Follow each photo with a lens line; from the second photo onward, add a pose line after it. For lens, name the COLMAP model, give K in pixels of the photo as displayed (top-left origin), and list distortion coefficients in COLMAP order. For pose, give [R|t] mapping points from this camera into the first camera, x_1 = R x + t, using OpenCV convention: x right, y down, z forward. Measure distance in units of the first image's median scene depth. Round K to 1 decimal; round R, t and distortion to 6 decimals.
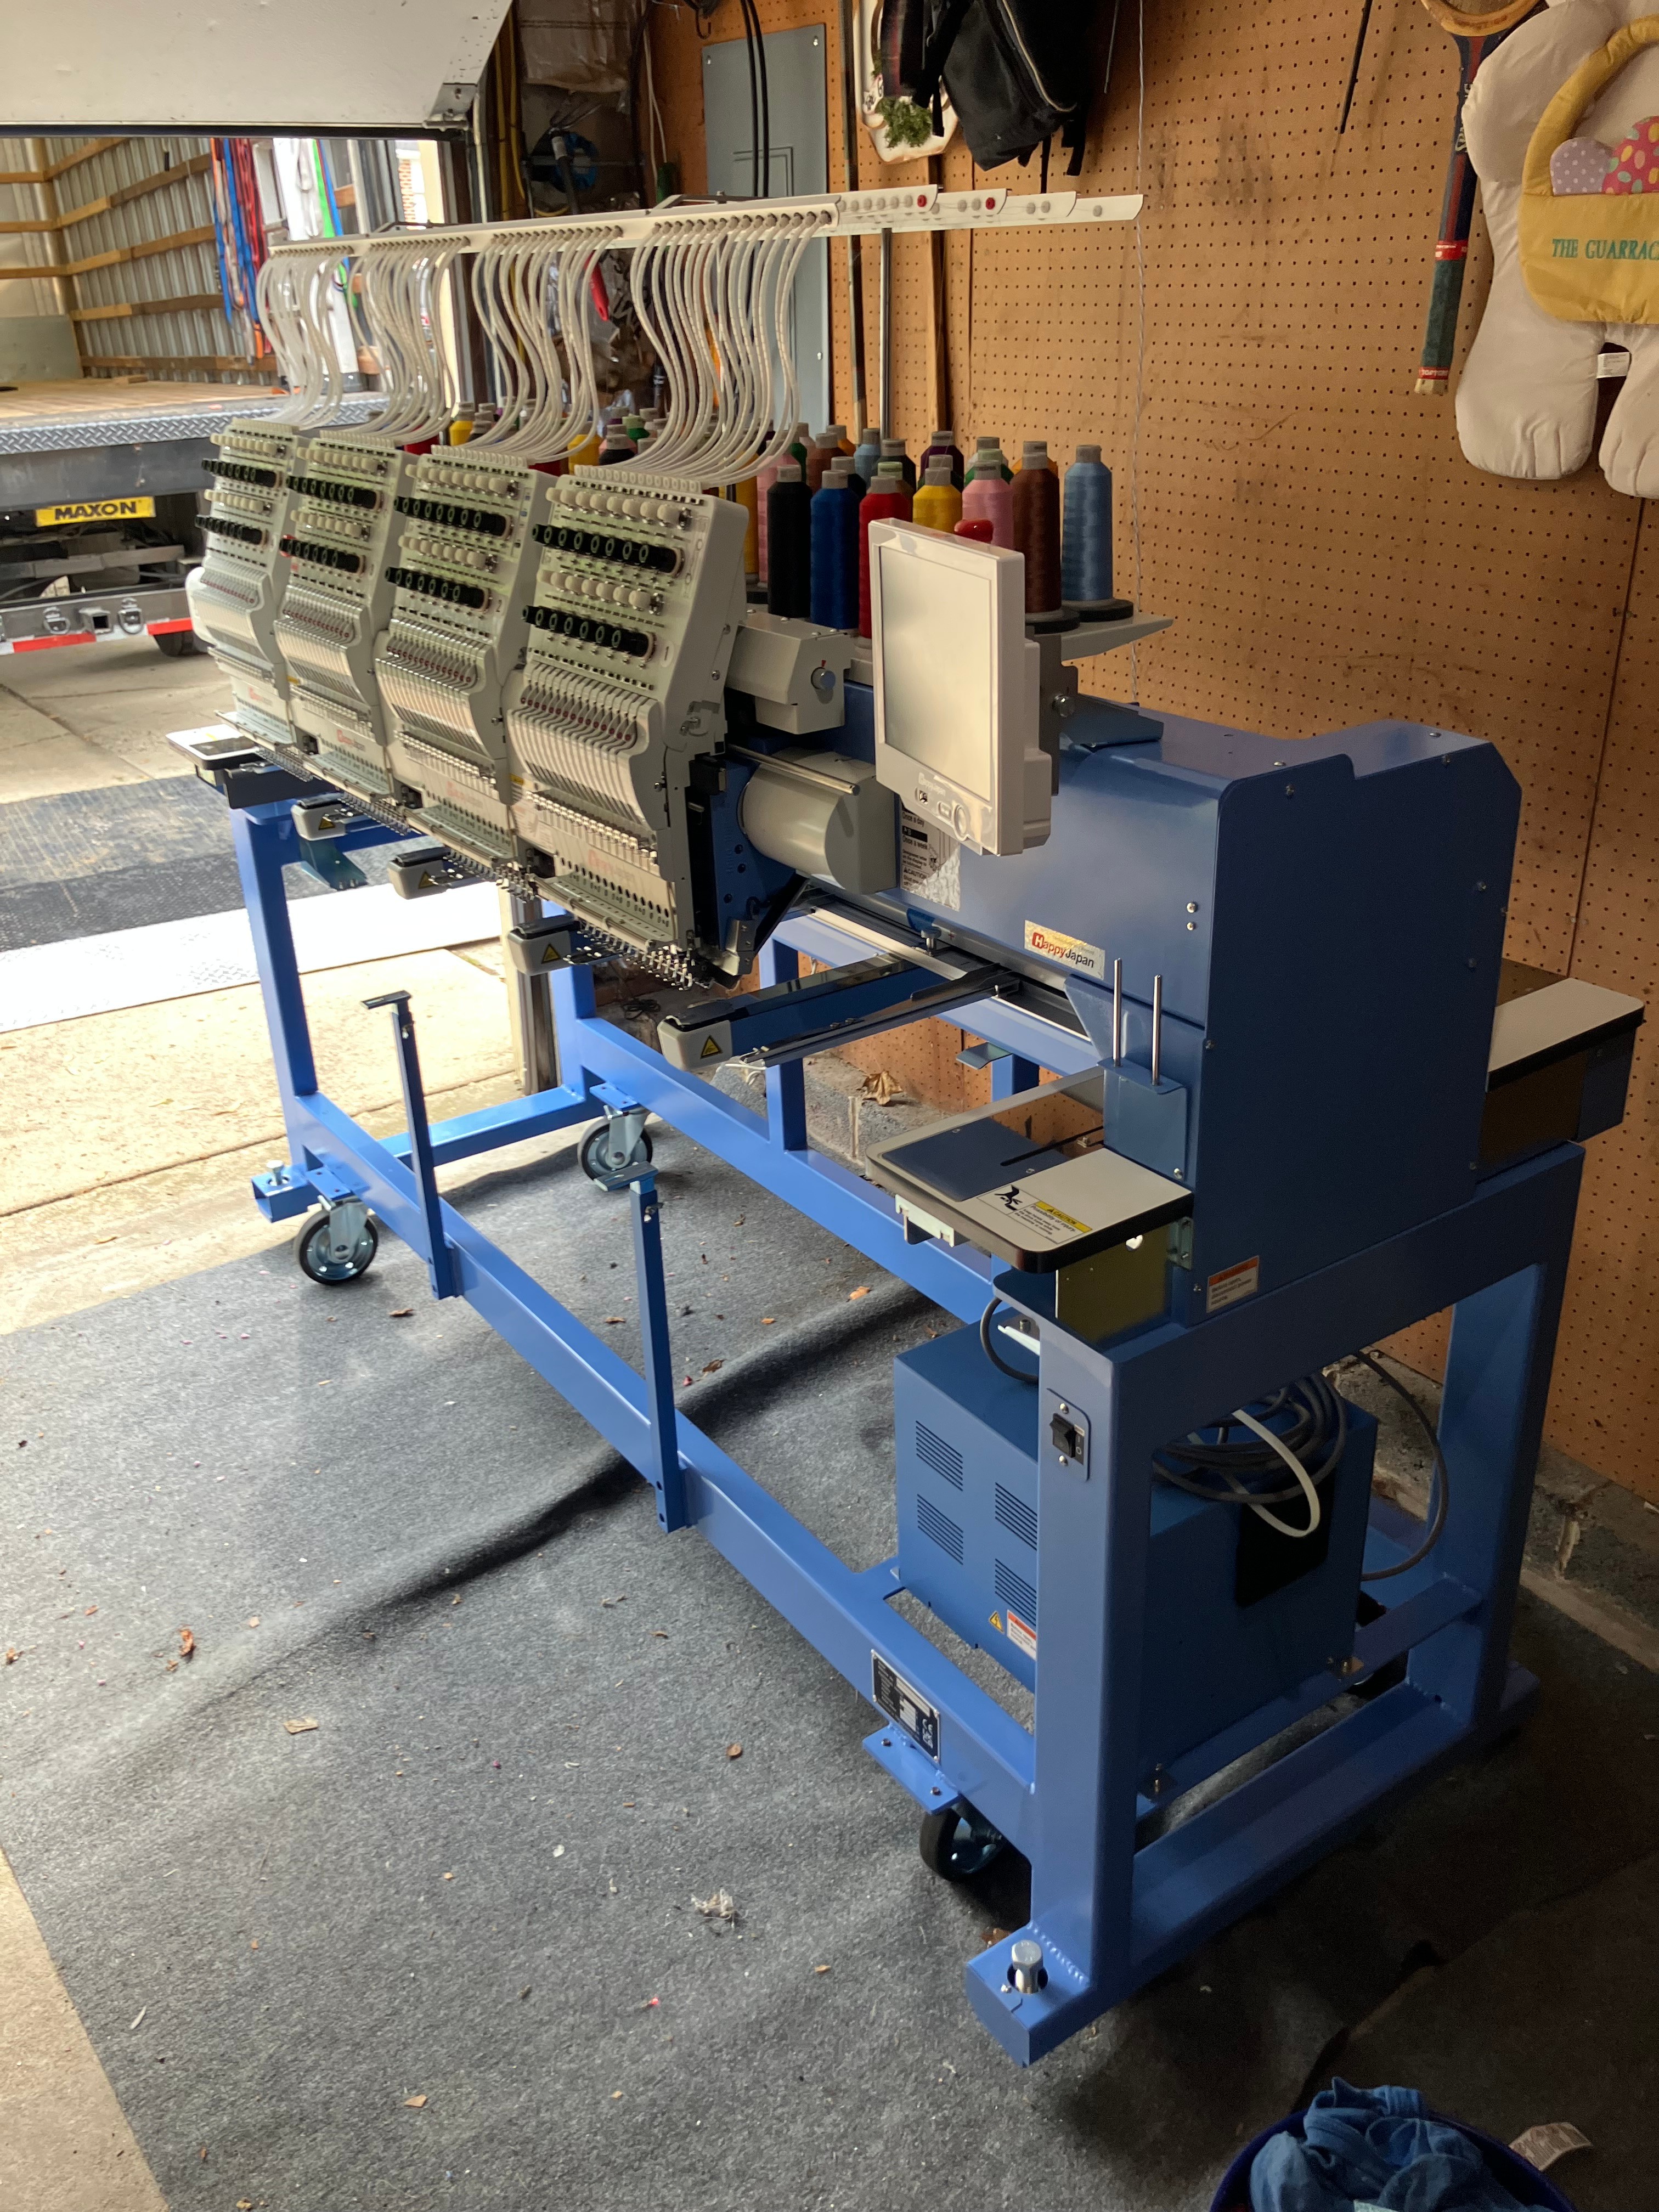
lens RADIAL K [[1803.8, 0, 829.5], [0, 1803.8, 1106.0], [0, 0, 1]] dist [0.030358, 0.001034]
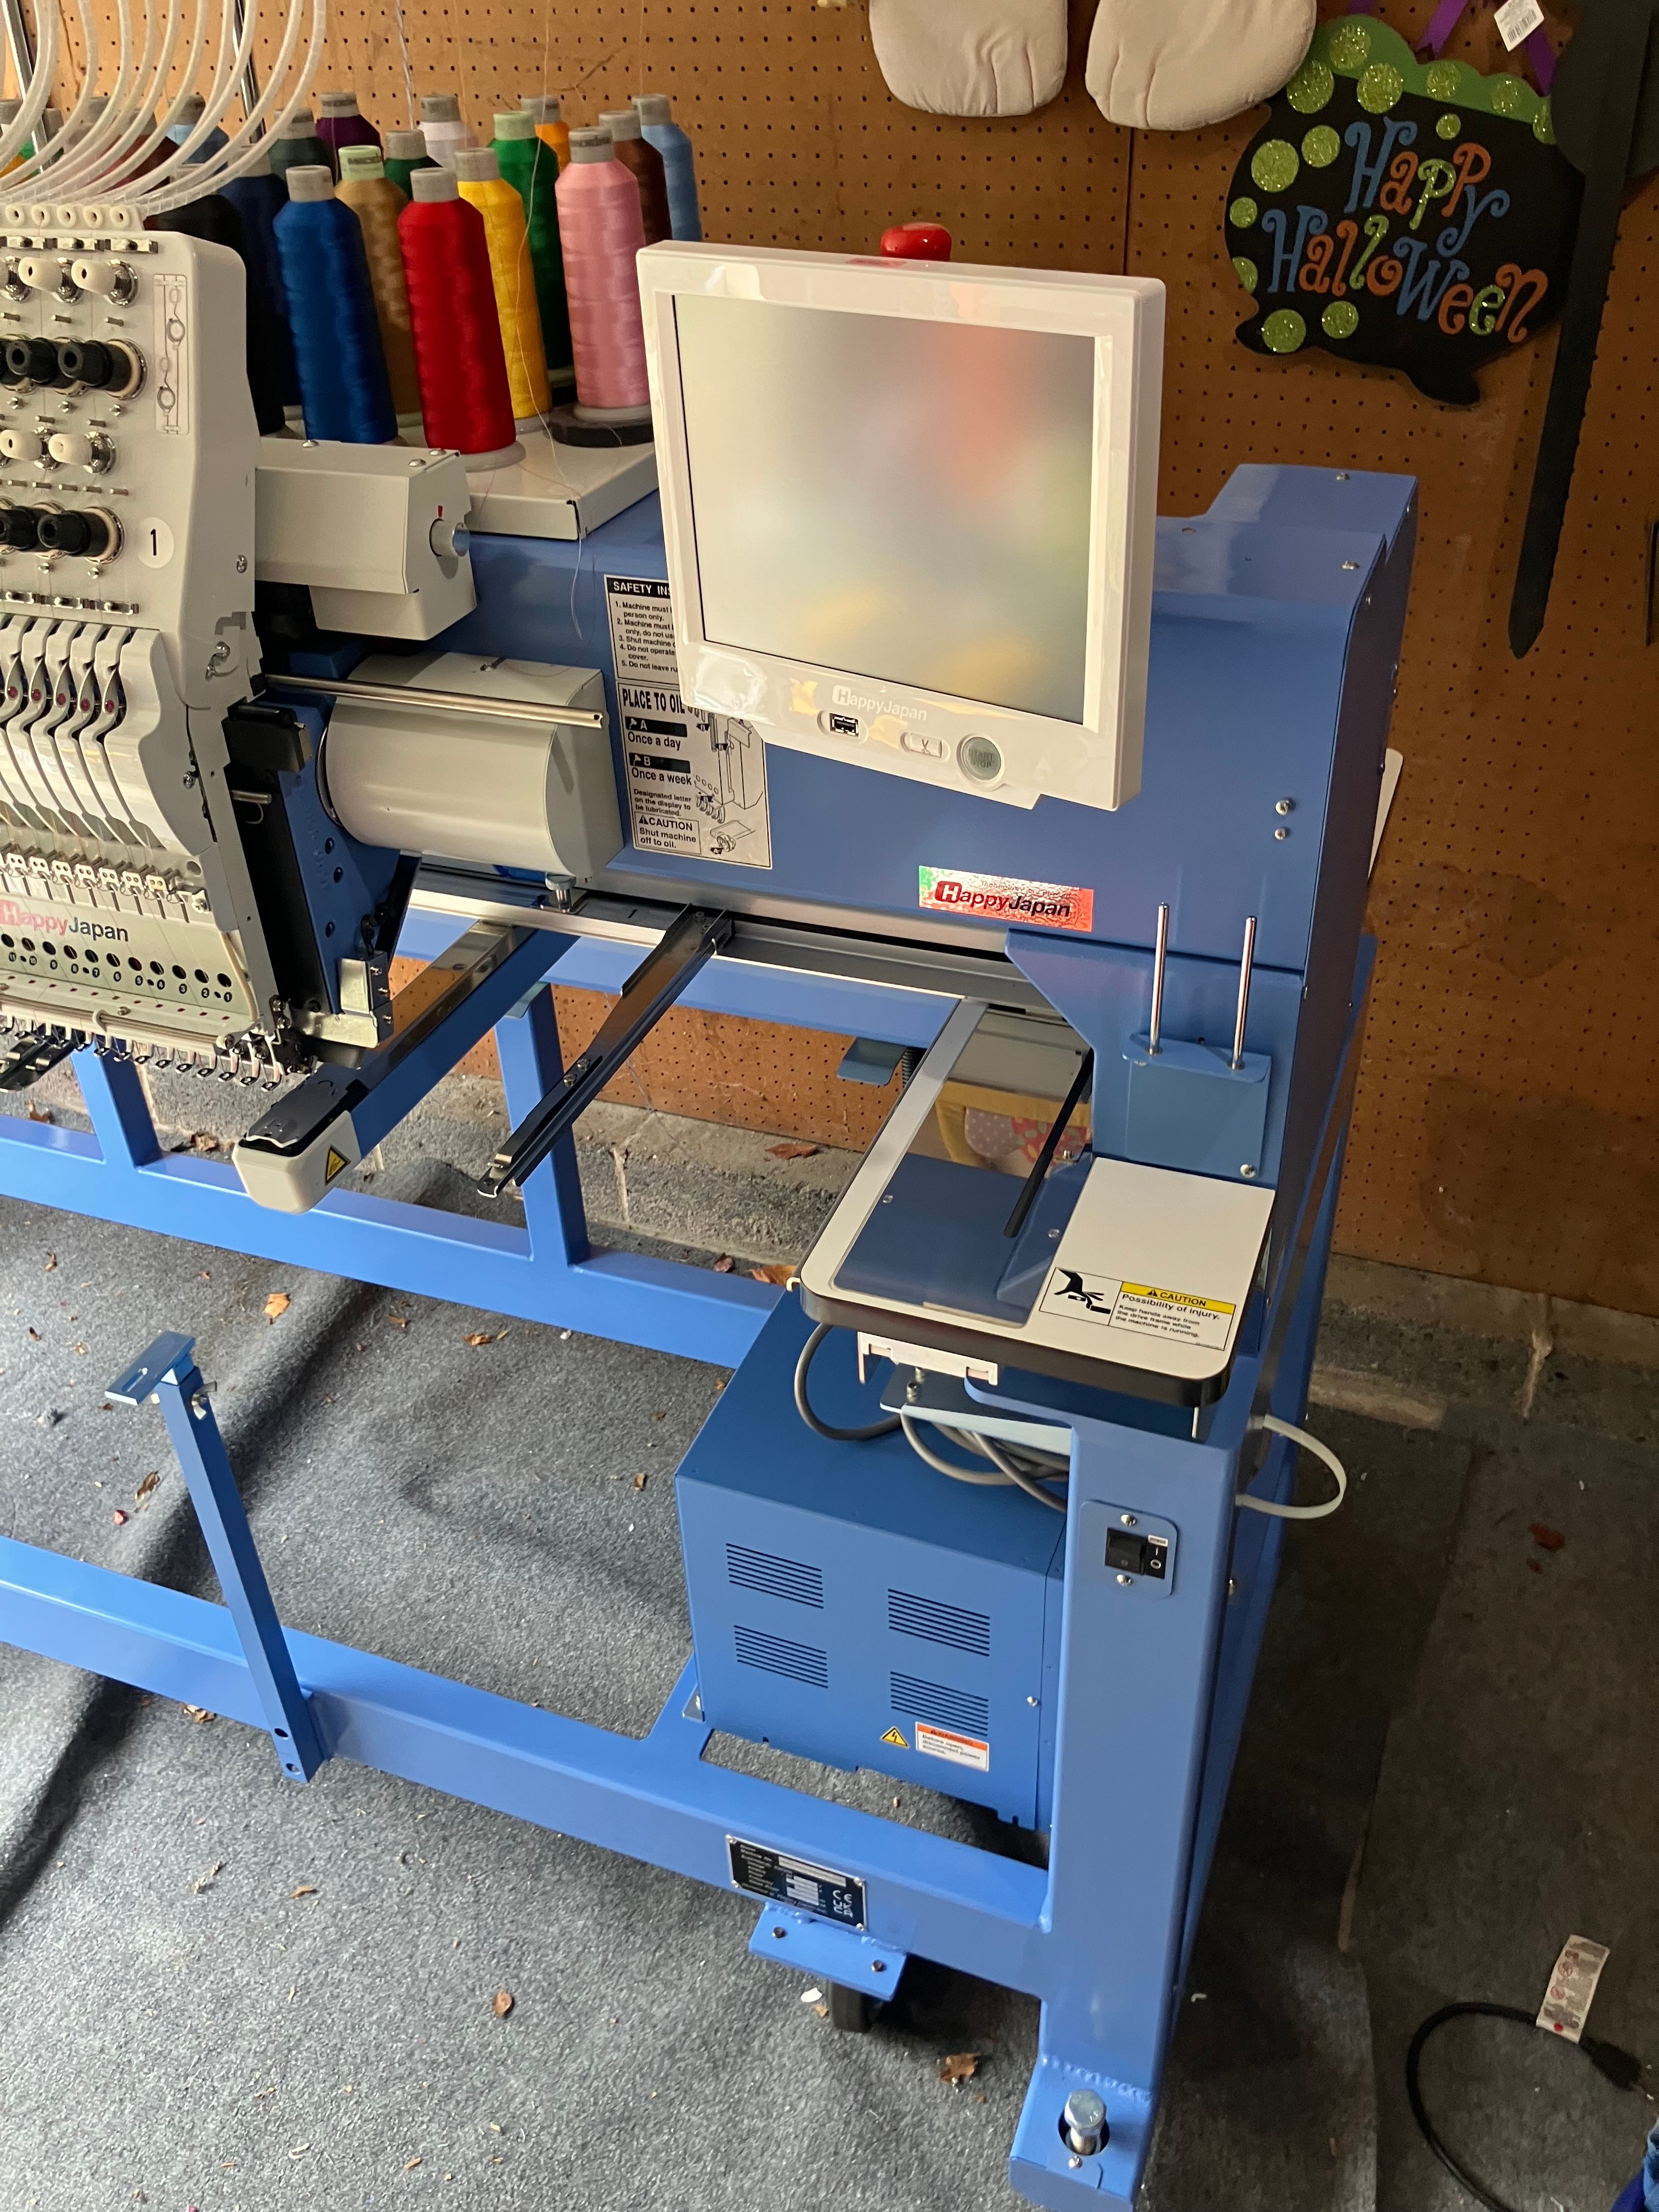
lens RADIAL K [[1825.4, 0, 821.6], [0, 1825.4, 1089.5], [0, 0, 1]] dist [0.001731, -0.002172]
pose [[0.826876, -0.316592, 0.464807, -0.137719], [0.248185, 0.947082, 0.203569, -0.092880], [-0.504659, -0.052968, 0.861693, 0.247293]]
